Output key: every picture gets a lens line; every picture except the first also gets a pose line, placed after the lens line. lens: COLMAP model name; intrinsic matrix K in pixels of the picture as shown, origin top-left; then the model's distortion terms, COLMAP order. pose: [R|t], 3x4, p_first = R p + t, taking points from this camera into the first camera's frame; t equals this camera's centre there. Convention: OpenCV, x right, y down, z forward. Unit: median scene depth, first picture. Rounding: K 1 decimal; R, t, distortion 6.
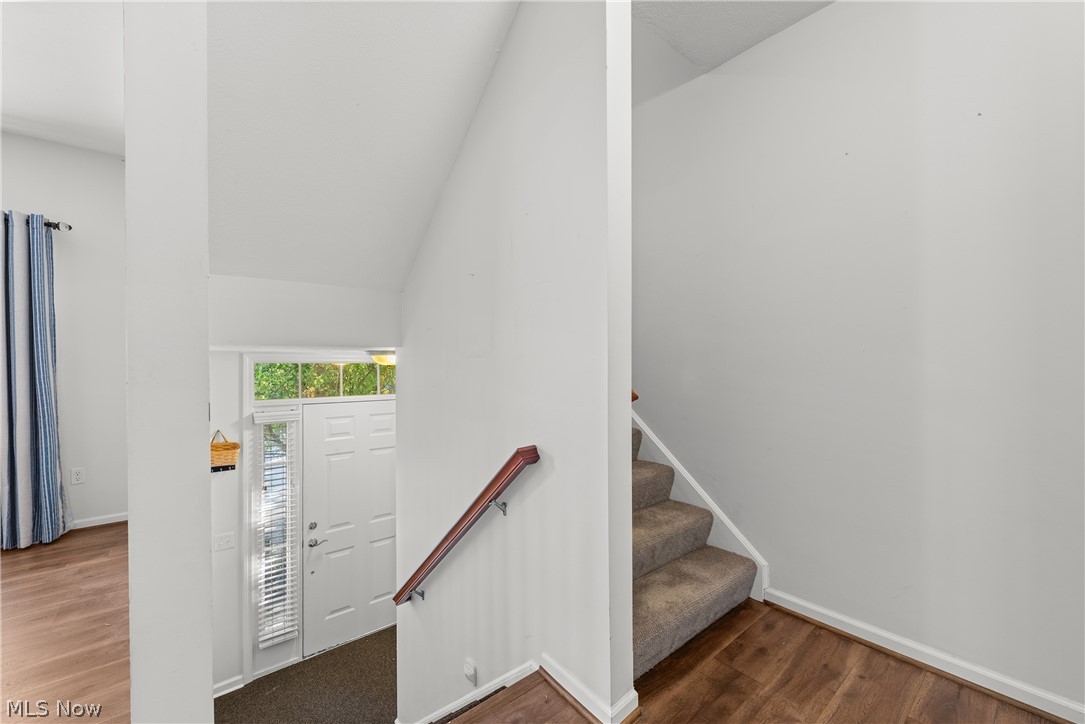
lens RADIAL K [[437.5, 0, 543.8], [0, 437.5, 367.9], [0, 0, 1]] dist [-0.001303, -0.000358]
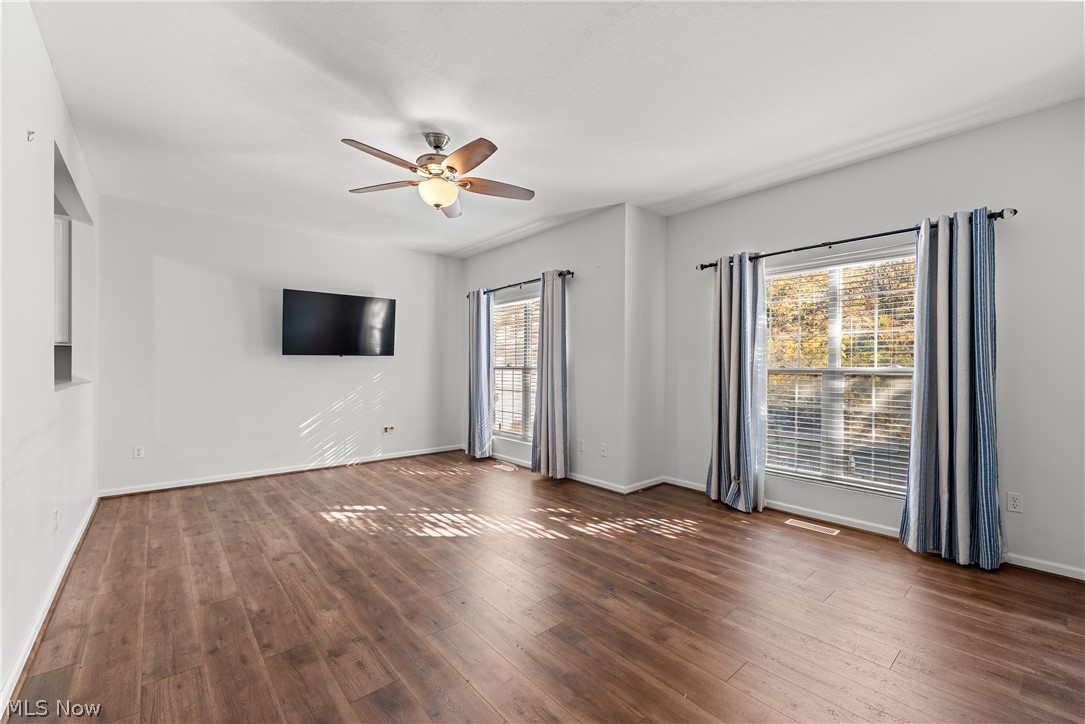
lens RADIAL K [[467.5, 0, 545.2], [0, 467.5, 359.1], [0, 0, 1]] dist [0.000416, -0.001409]
pose [[0.017568, -0.011109, -0.999784, -0.190365], [-0.019860, 0.999737, -0.011457, -0.003840], [0.999648, 0.020057, 0.017343, 0.069032]]
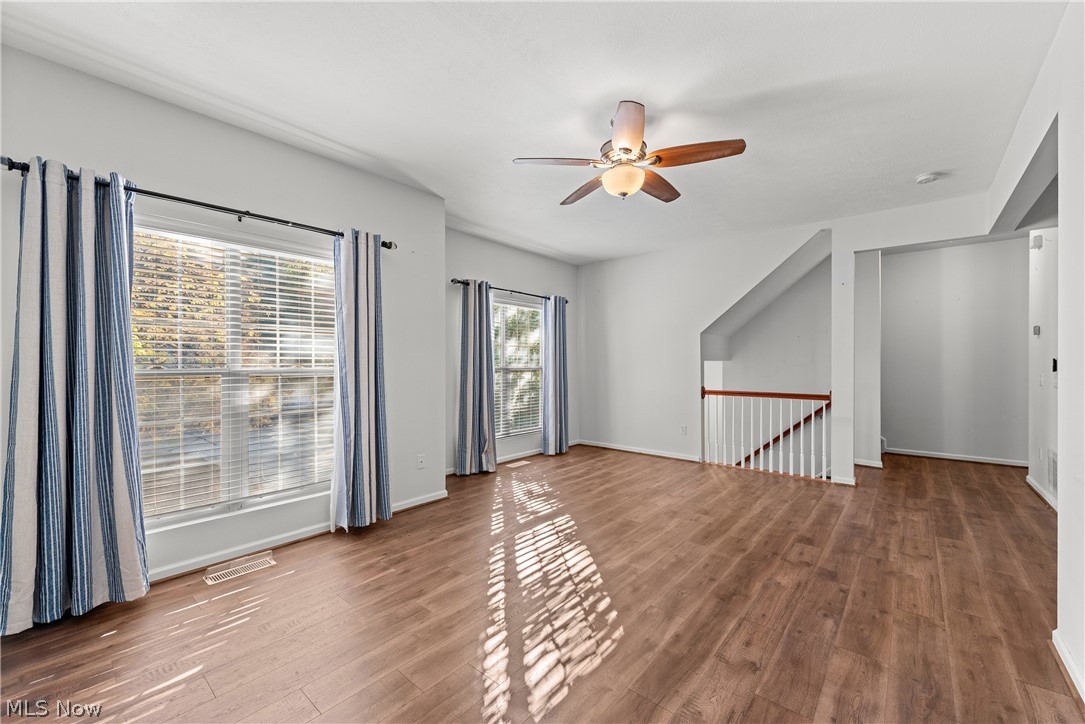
lens RADIAL K [[437.5, 0, 540.6], [0, 437.5, 365.6], [0, 0, 1]] dist [-0.001303, -0.000358]
pose [[0.982465, 0.003488, 0.186414, -1.635987], [-0.001824, 0.999957, -0.009099, 0.003192], [-0.186438, 0.008599, 0.982429, -1.050419]]
